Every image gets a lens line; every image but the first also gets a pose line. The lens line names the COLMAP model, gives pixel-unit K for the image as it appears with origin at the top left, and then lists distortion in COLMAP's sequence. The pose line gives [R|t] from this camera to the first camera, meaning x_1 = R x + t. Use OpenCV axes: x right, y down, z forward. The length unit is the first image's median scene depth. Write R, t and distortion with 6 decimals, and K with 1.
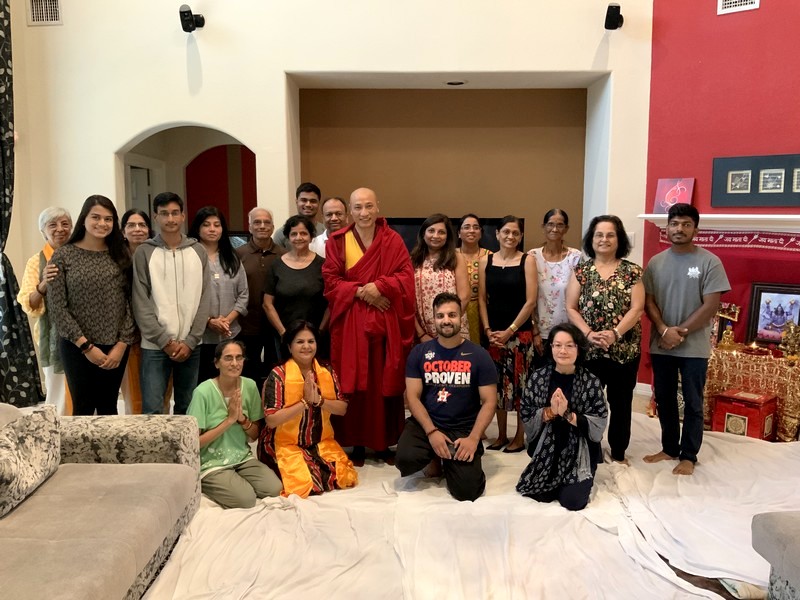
lens RADIAL K [[662.8, 0, 400.0], [0, 662.8, 300.0], [0, 0, 1]] dist [0.086475, -0.186428]
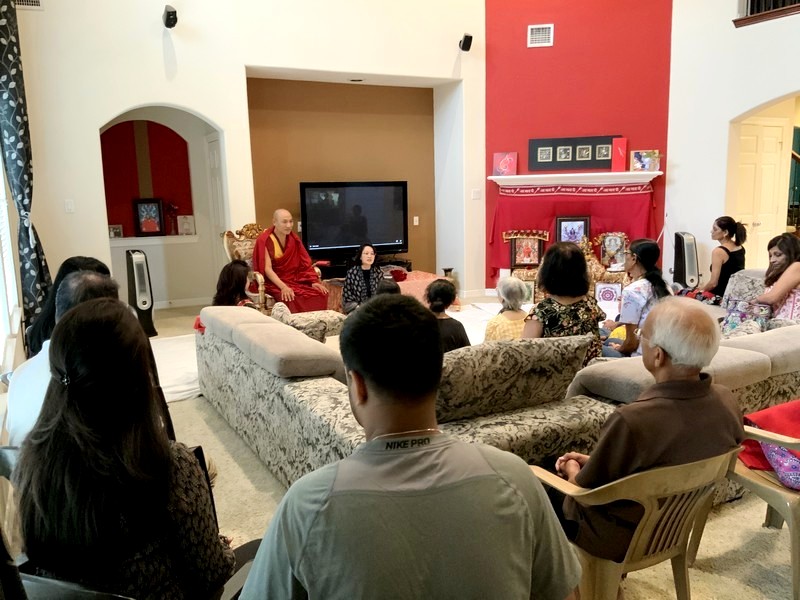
lens RADIAL K [[662.8, 0, 400.0], [0, 662.8, 300.0], [0, 0, 1]] dist [0.086475, -0.186428]
pose [[0.879352, -0.100657, 0.465411, -0.580209], [0.084244, 0.994871, 0.055995, 0.053410], [-0.468660, -0.010031, 0.883322, -0.263366]]
